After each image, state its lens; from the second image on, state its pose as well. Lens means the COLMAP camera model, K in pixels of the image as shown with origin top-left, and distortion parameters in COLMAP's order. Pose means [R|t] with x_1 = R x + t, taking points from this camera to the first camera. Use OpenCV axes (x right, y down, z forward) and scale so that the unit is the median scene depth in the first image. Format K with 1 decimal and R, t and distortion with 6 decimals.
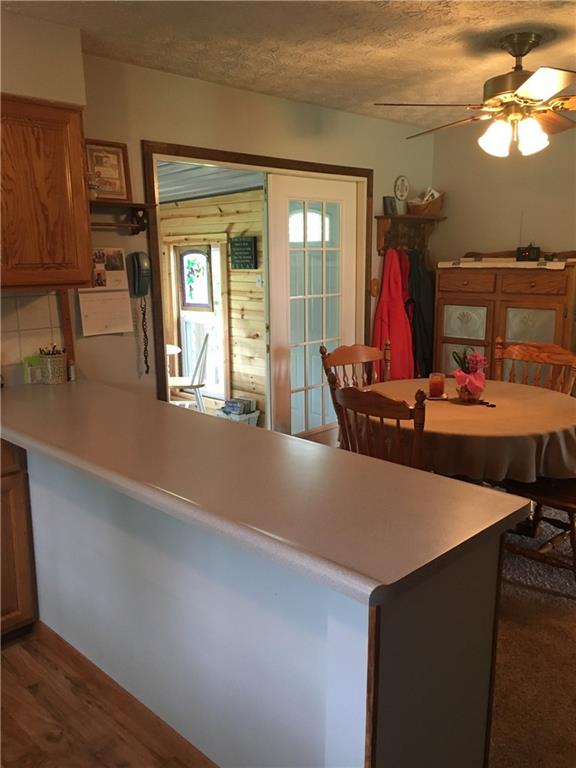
lens RADIAL K [[653.9, 0, 289.9], [0, 653.9, 385.5], [0, 0, 1]] dist [0.034187, -0.011223]
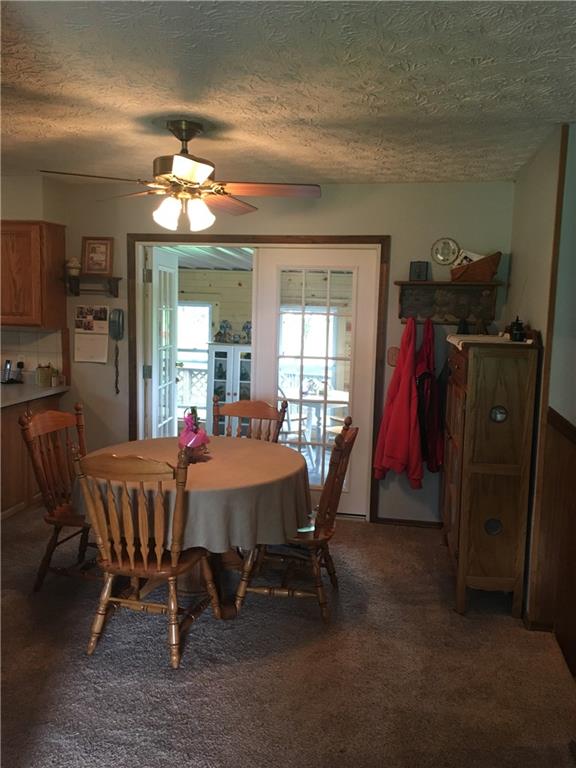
lens RADIAL K [[653.9, 0, 291.5], [0, 653.9, 386.3], [0, 0, 1]] dist [0.034187, -0.011223]
pose [[0.568131, 0.121669, -0.813894, 1.224743], [-0.197509, 0.980263, 0.008670, -0.128819], [0.798885, 0.155826, 0.580949, 0.508930]]
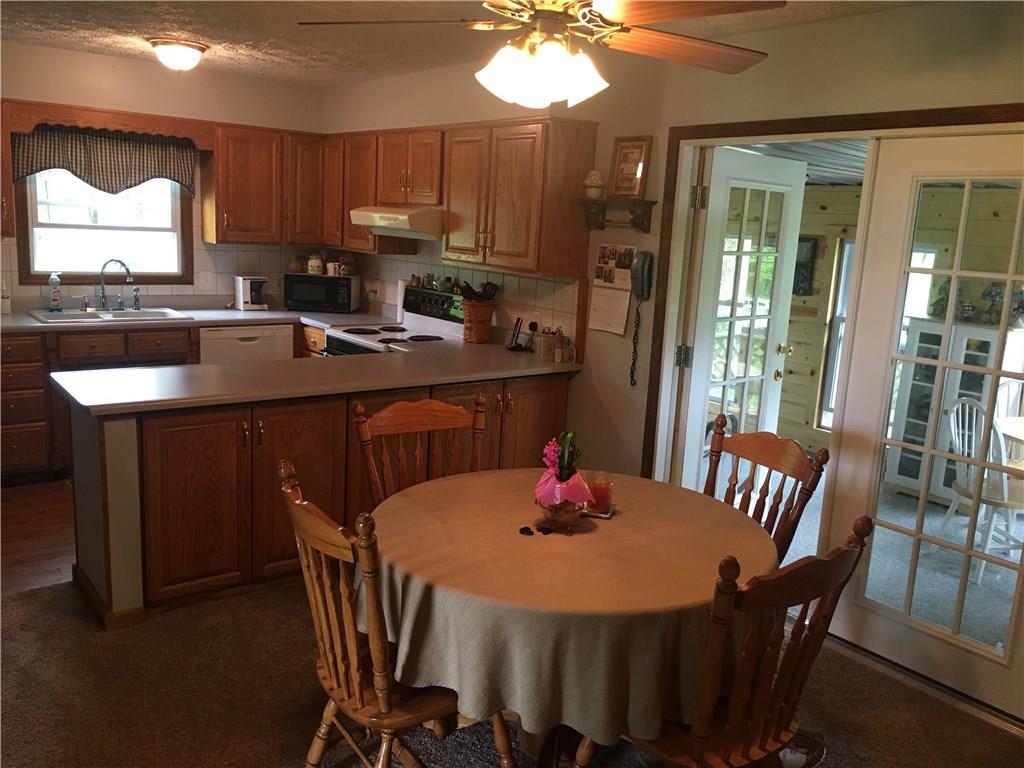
lens RADIAL K [[871.8, 0, 516.3], [0, 871.8, 383.3], [0, 0, 1]] dist [0.034187, -0.011223]
pose [[-0.146463, 0.185457, -0.971676, 1.029685], [-0.251223, 0.943091, 0.217868, -0.258070], [0.956784, 0.276017, -0.091537, 1.022593]]
